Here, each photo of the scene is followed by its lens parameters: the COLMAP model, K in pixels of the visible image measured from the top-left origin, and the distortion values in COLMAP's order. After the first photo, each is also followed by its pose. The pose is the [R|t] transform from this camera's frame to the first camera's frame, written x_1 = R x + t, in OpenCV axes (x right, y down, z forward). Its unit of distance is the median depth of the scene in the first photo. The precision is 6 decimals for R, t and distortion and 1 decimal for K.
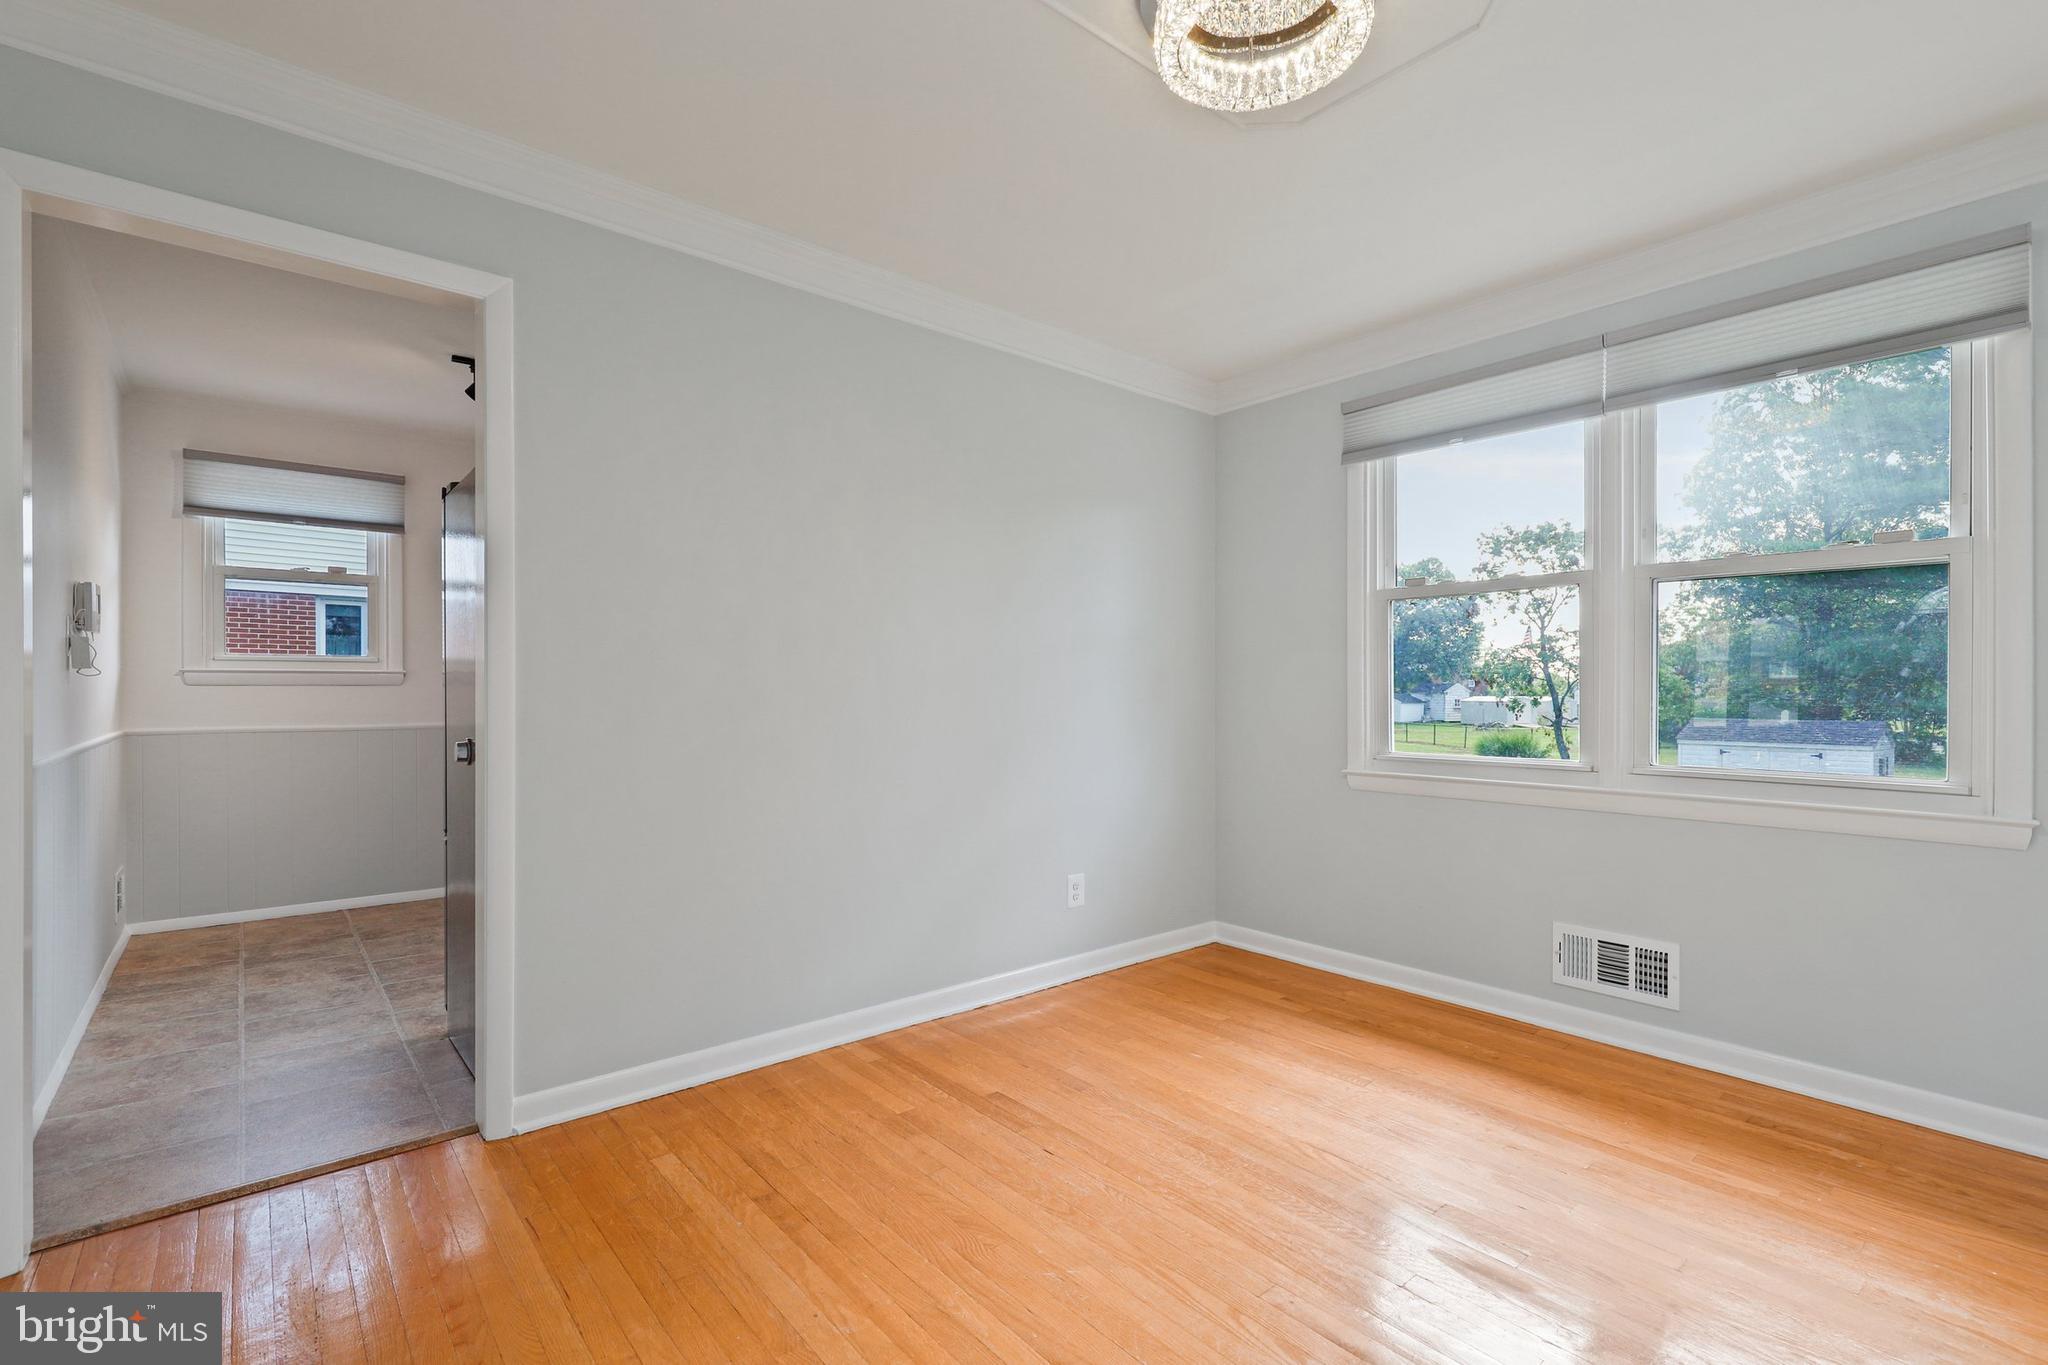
lens RADIAL K [[923.9, 0, 1029.9], [0, 923.9, 692.7], [0, 0, 1]] dist [0.017383, -0.005016]
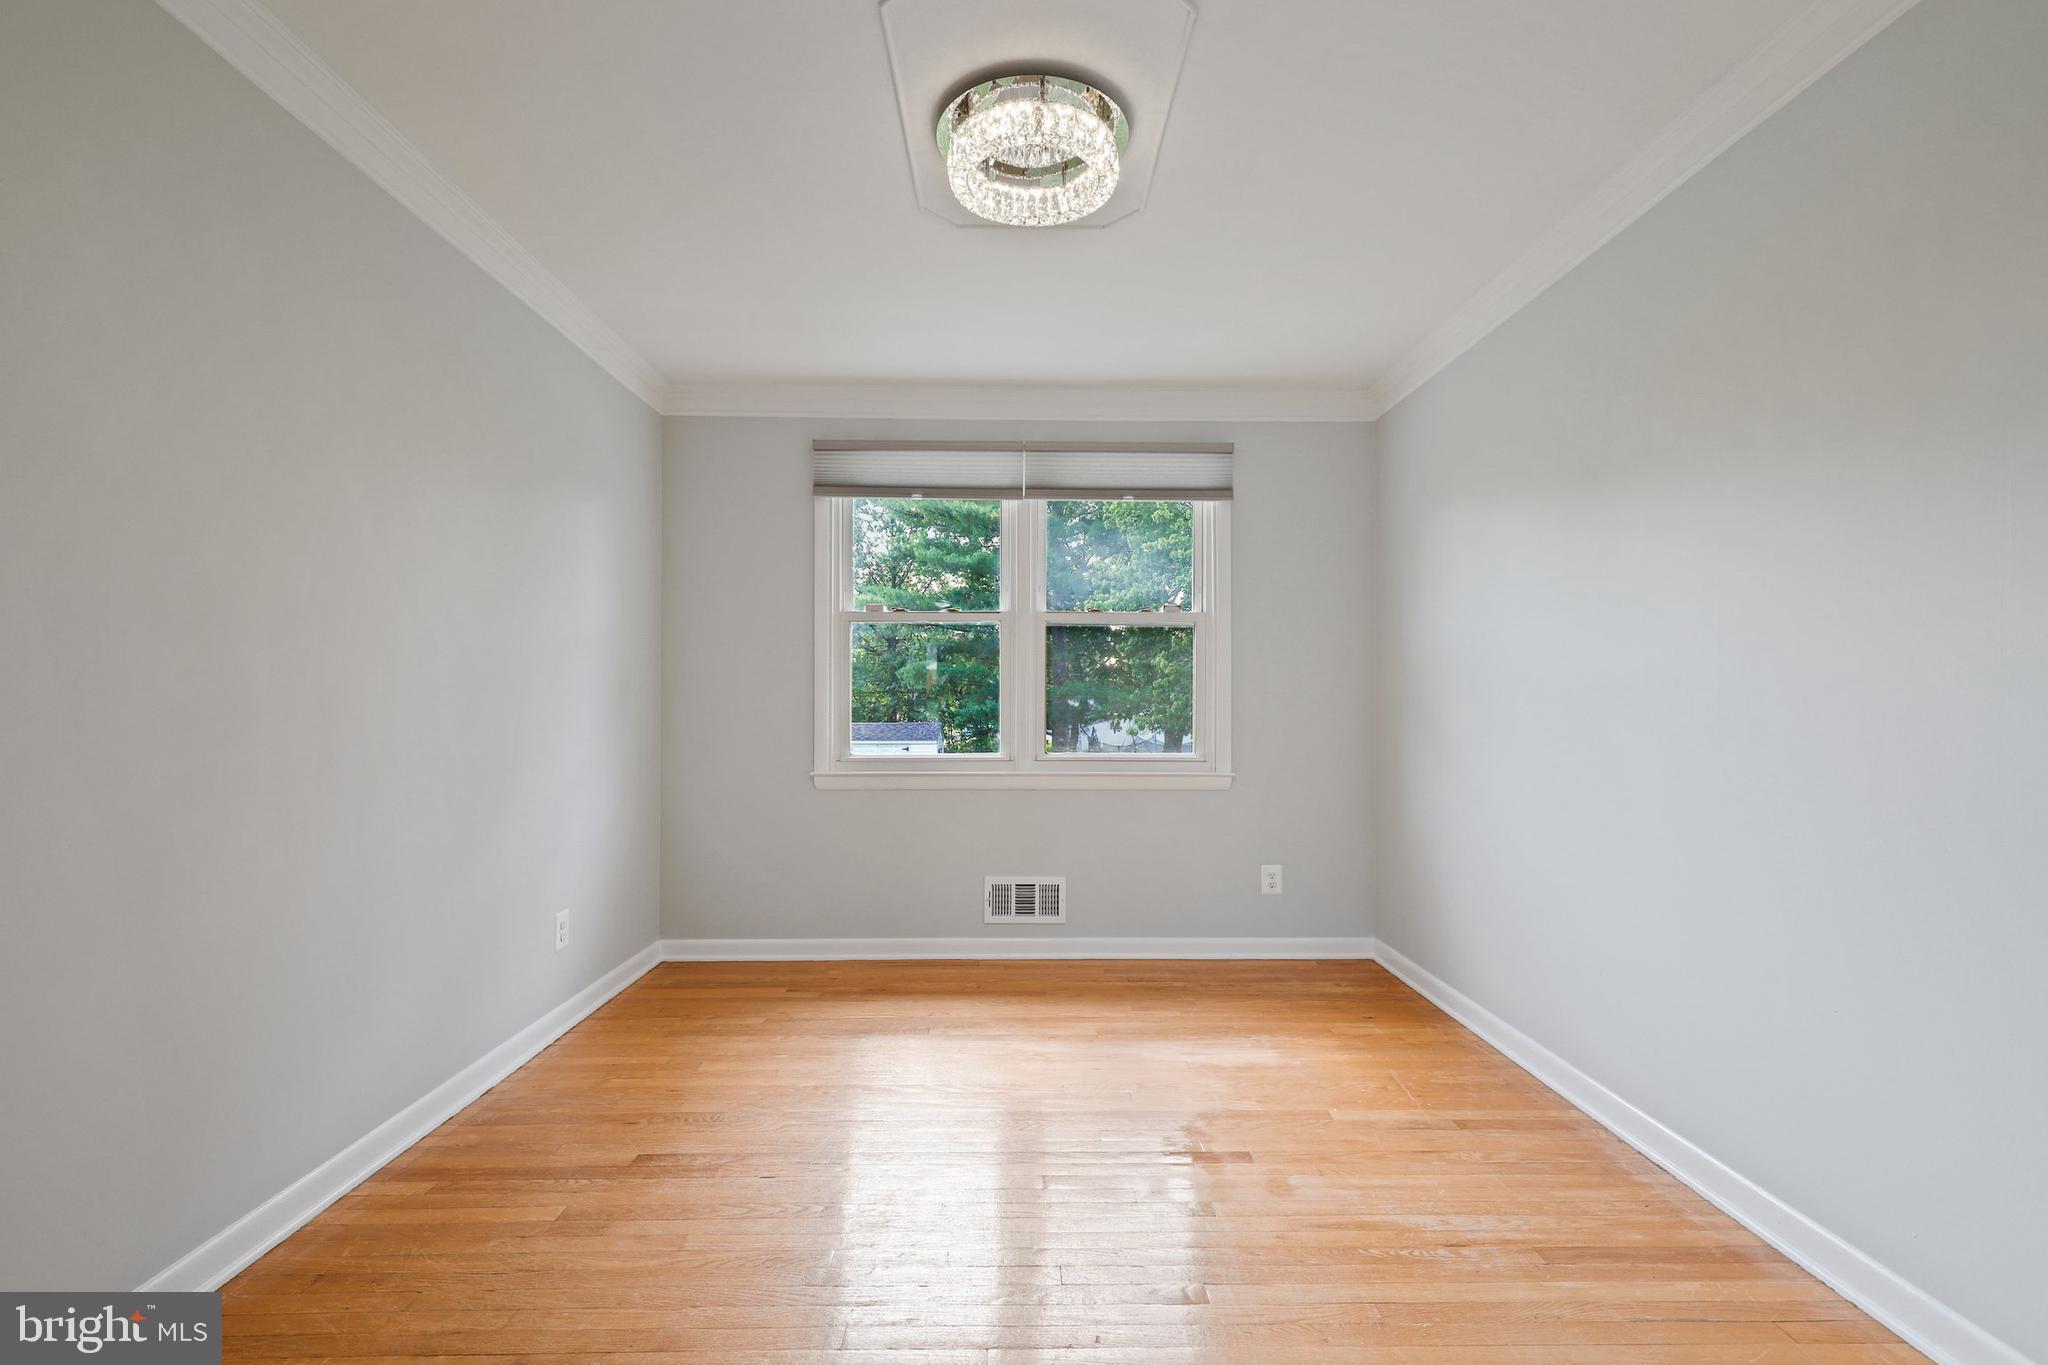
lens RADIAL K [[923.9, 0, 1029.9], [0, 923.9, 692.7], [0, 0, 1]] dist [0.017383, -0.005016]
pose [[0.635996, 0.006316, 0.771667, -0.425344], [-0.000086, 0.999967, -0.008114, -0.003245], [-0.771692, 0.005094, 0.635976, 0.126474]]
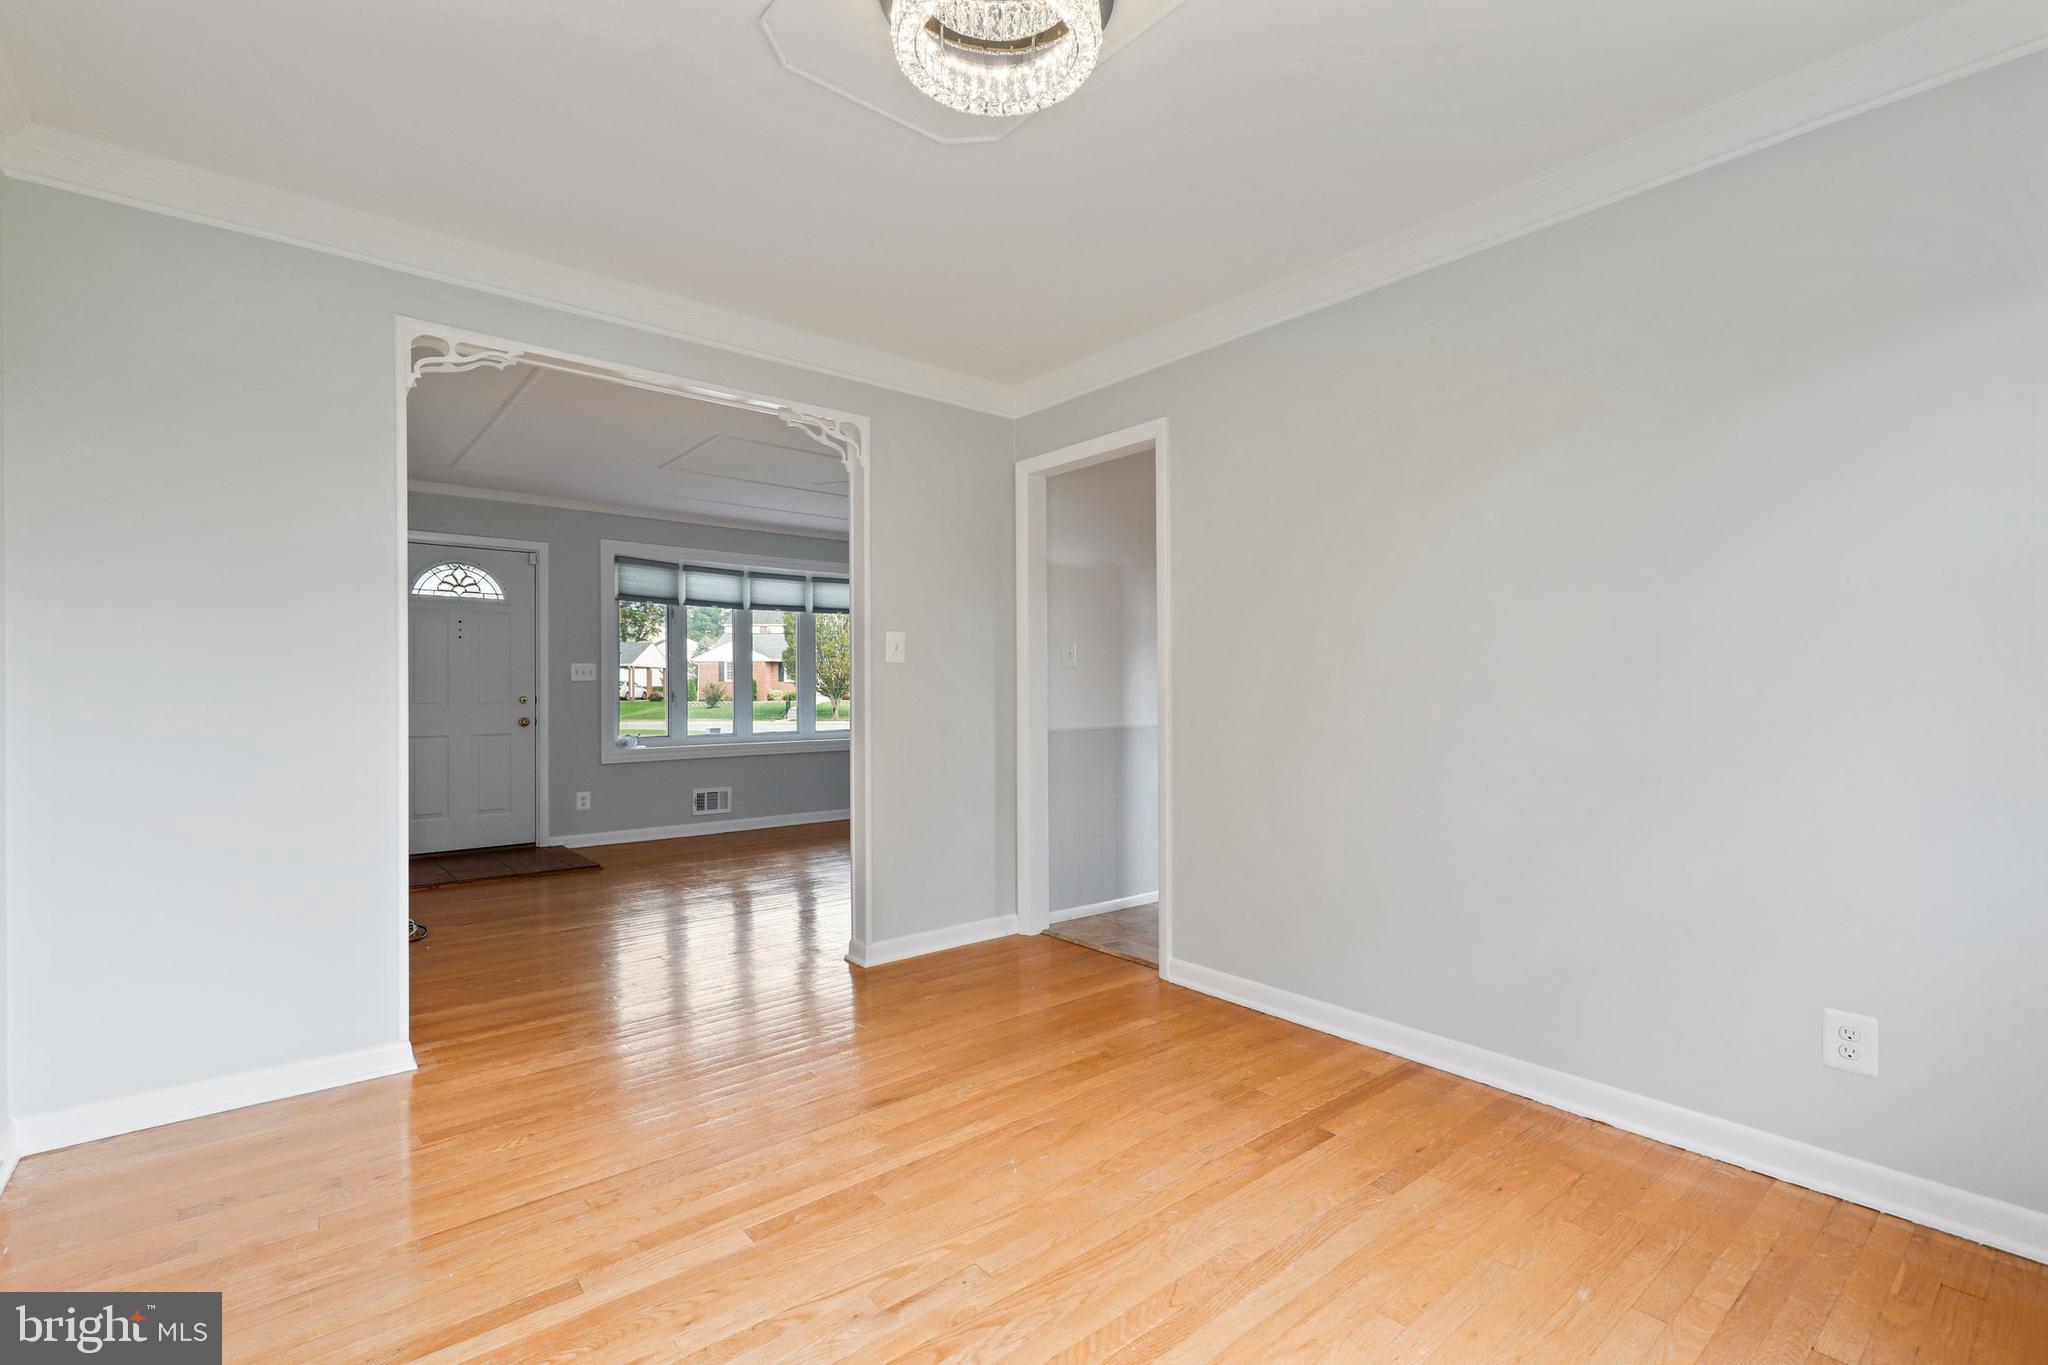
lens RADIAL K [[920.2, 0, 1027.9], [0, 920.2, 687.5], [0, 0, 1]] dist [0.001796, 0.000115]
pose [[-0.005107, -0.002178, -0.999985, 0.749774], [-0.001038, 0.999997, -0.002173, 0.000758], [0.999986, 0.001027, -0.005110, 0.619347]]
